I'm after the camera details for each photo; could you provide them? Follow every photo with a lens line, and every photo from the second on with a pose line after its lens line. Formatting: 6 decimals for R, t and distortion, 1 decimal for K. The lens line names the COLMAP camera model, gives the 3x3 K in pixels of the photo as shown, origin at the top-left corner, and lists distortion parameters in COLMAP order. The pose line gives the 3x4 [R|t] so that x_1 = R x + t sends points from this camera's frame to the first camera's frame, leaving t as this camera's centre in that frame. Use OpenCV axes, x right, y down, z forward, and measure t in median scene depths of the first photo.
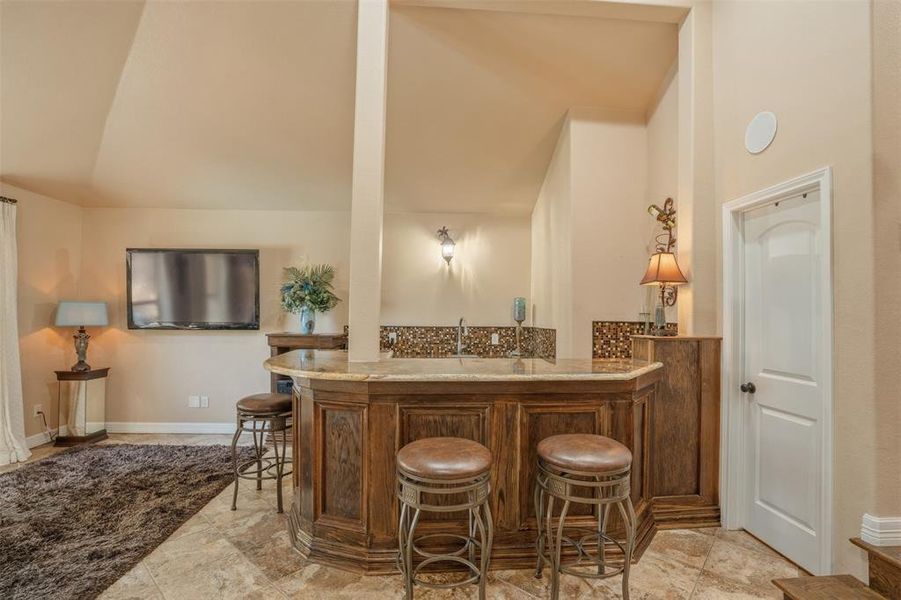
lens RADIAL K [[421.0, 0, 449.4], [0, 421.0, 305.4], [0, 0, 1]] dist [-0.065976, 0.024520]
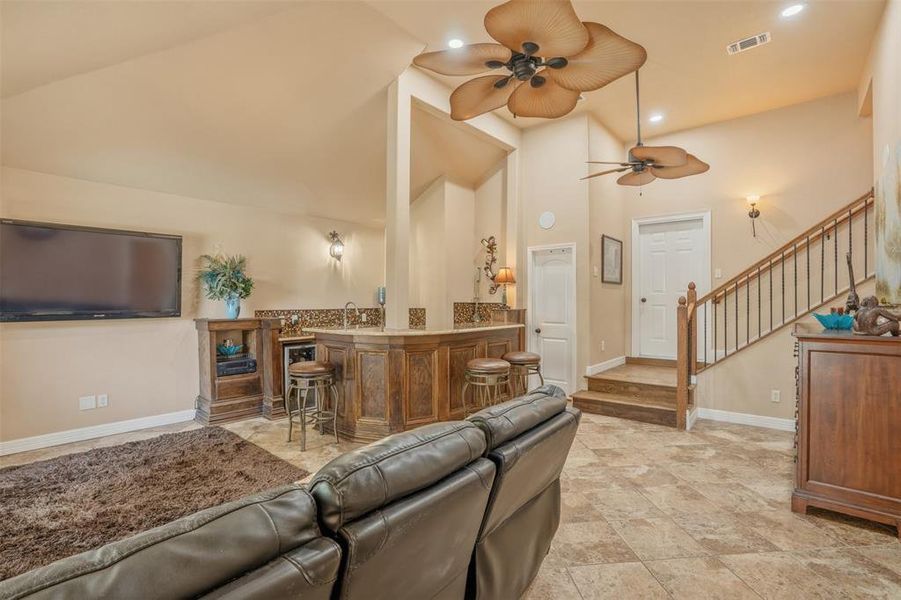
lens RADIAL K [[421.0, 0, 449.4], [0, 421.0, 305.4], [0, 0, 1]] dist [-0.065976, 0.024520]
pose [[0.698081, -0.018866, 0.715771, -0.722090], [-0.006916, 0.999429, 0.033088, -0.005928], [-0.715986, -0.028048, 0.697551, -0.149704]]
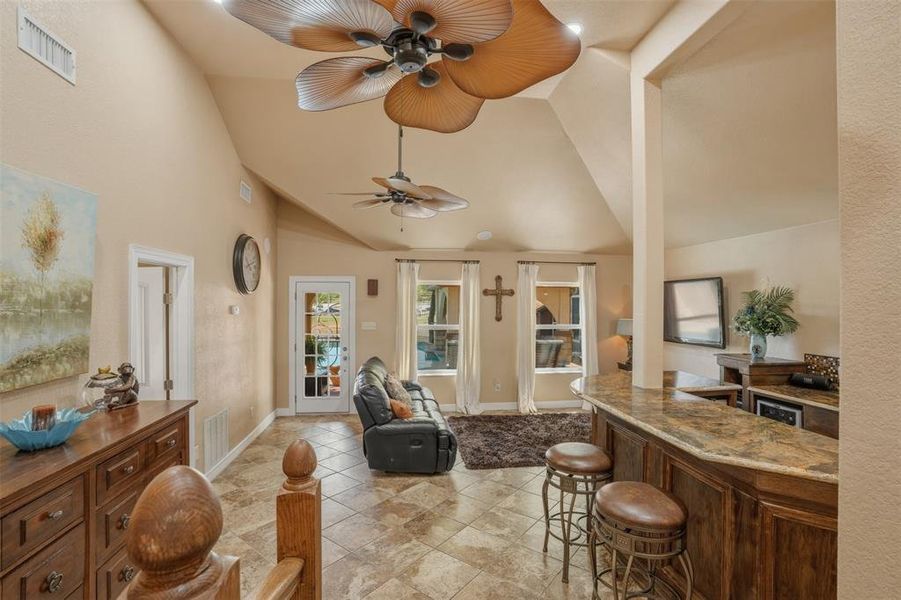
lens RADIAL K [[421.0, 0, 449.4], [0, 421.0, 305.4], [0, 0, 1]] dist [-0.065976, 0.024520]
pose [[0.052746, -0.004634, -0.998597, 0.596361], [0.010701, 0.999934, -0.004075, -0.061676], [0.998551, -0.010471, 0.052792, 0.220029]]
